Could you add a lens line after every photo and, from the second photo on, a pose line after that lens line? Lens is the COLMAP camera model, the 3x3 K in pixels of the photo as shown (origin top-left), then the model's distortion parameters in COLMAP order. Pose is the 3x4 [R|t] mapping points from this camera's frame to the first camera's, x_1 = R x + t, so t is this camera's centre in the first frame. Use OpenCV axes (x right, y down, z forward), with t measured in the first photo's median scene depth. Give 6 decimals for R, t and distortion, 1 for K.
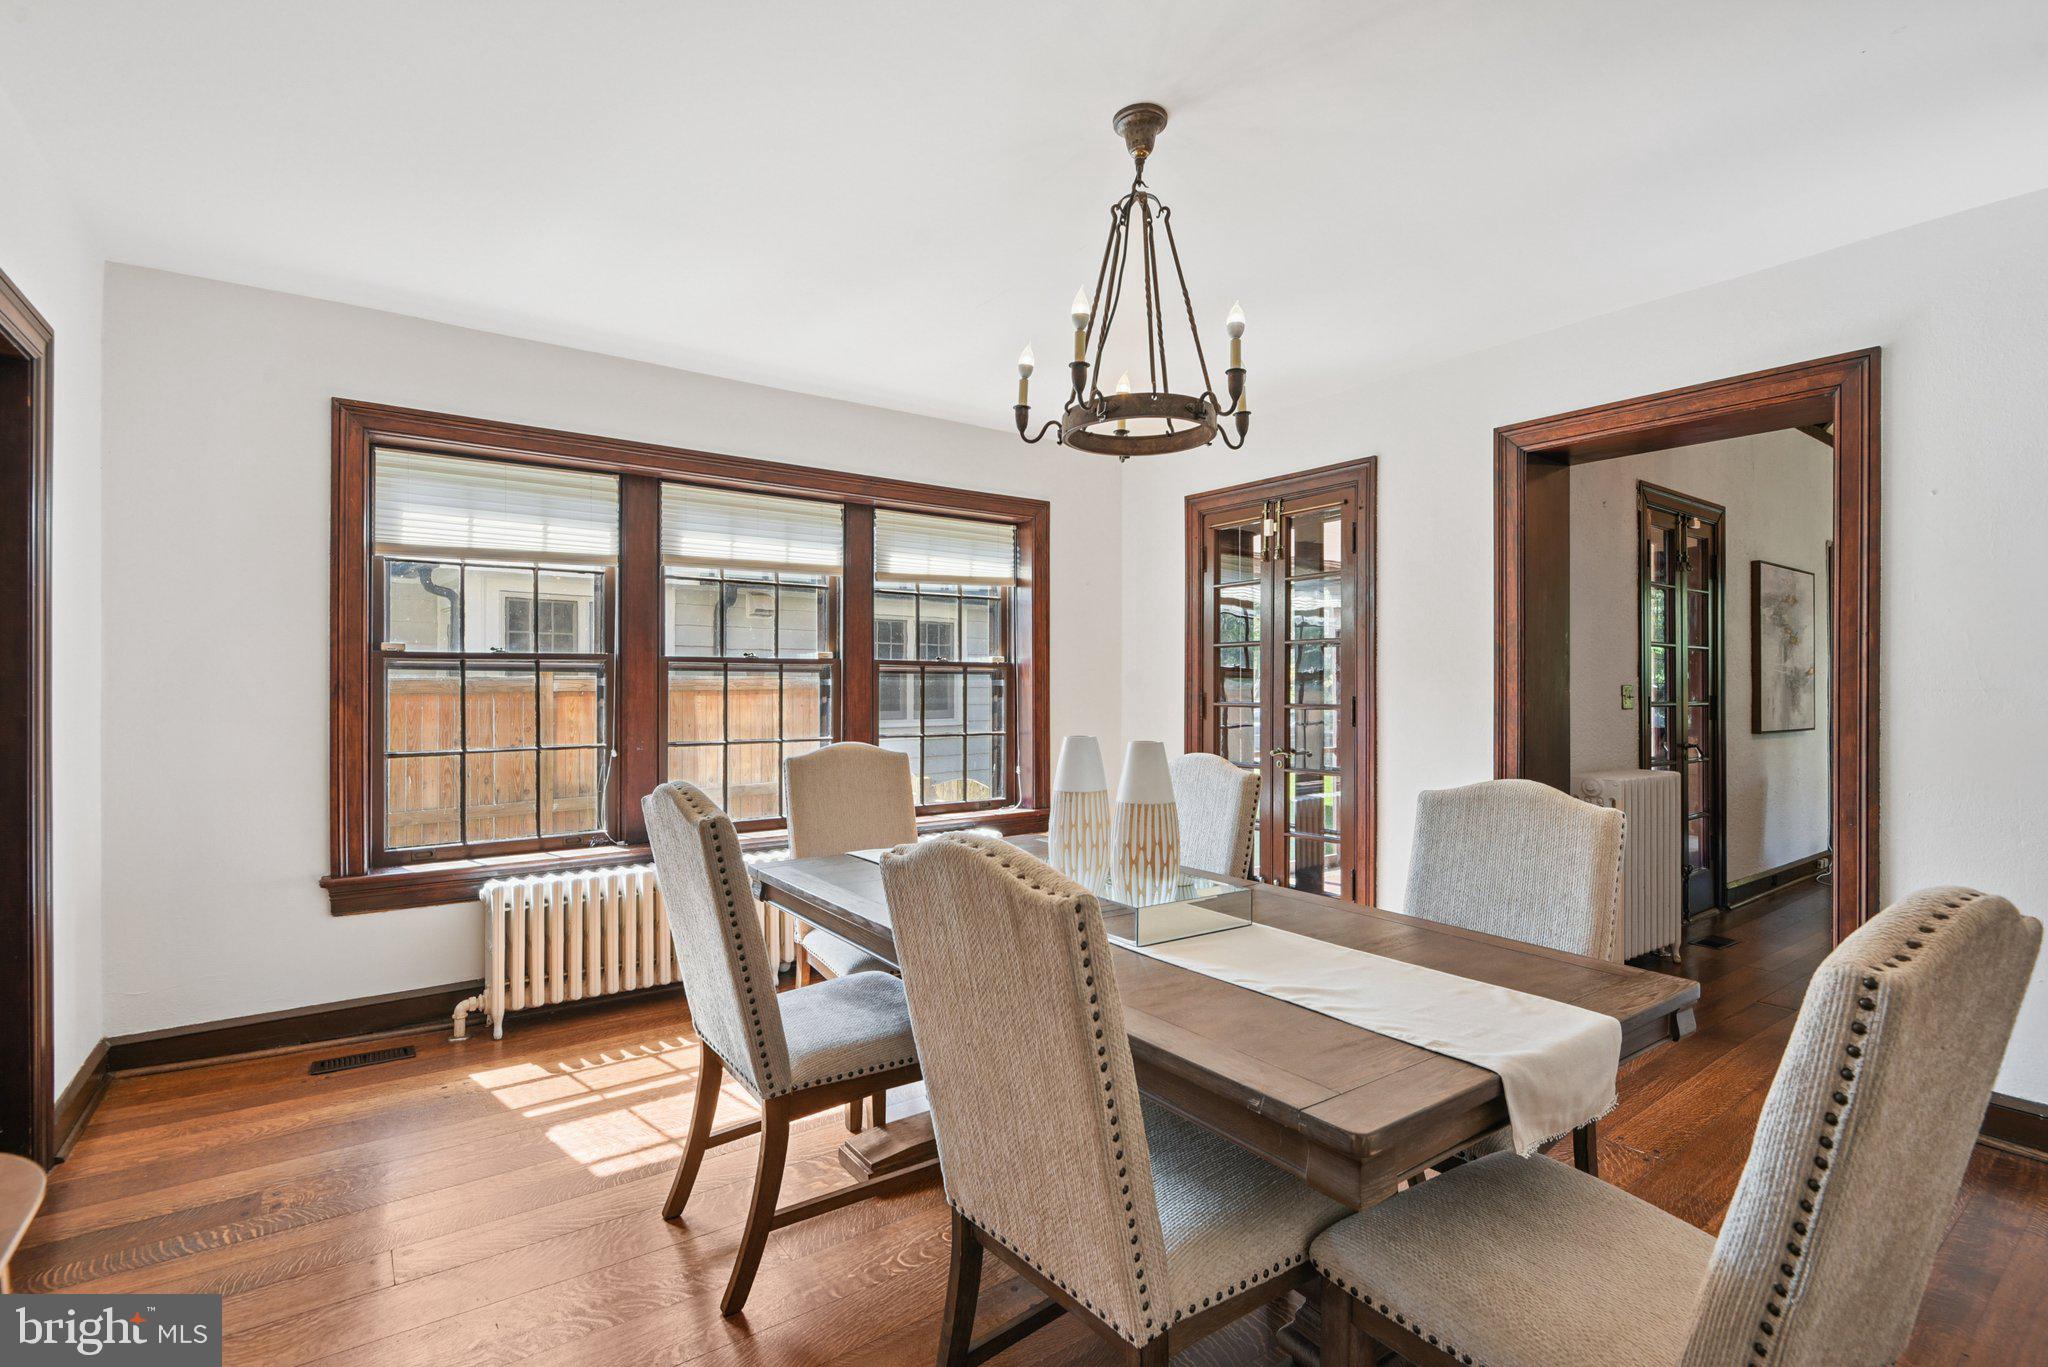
lens RADIAL K [[947.7, 0, 1023.4], [0, 947.7, 682.1], [0, 0, 1]] dist [-0.004128, -0.005015]
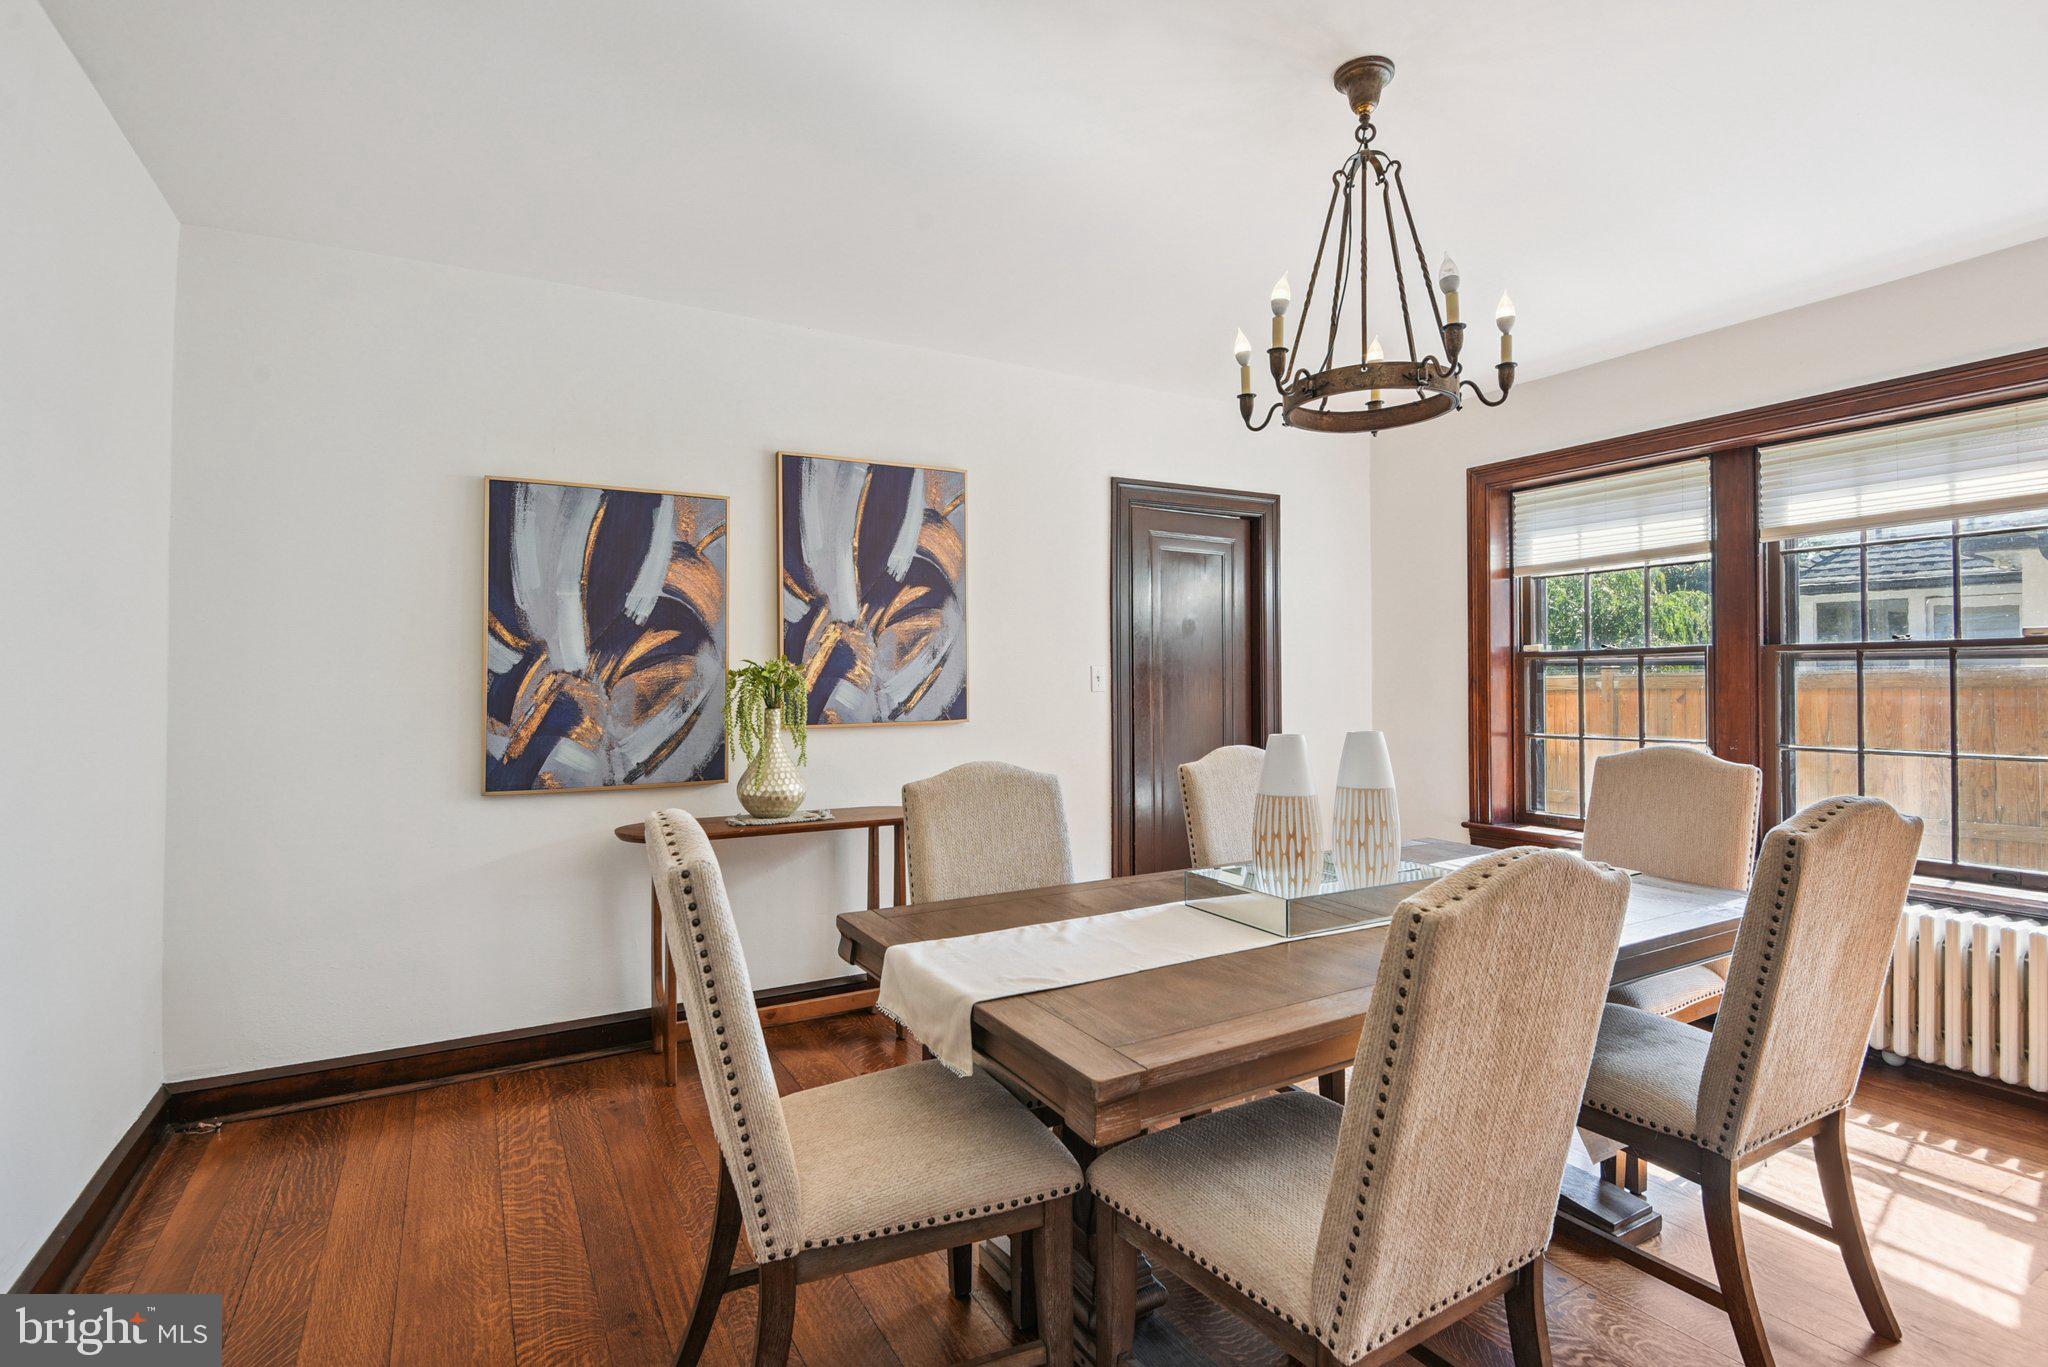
lens RADIAL K [[996.0, 0, 1026.4], [0, 996.0, 686.0], [0, 0, 1]] dist [-0.020231, -0.000488]
pose [[-0.113074, 0.001300, -0.993586, 0.607222], [0.008850, 0.999961, 0.000301, 0.004099], [0.993547, -0.008759, -0.113081, 0.422572]]
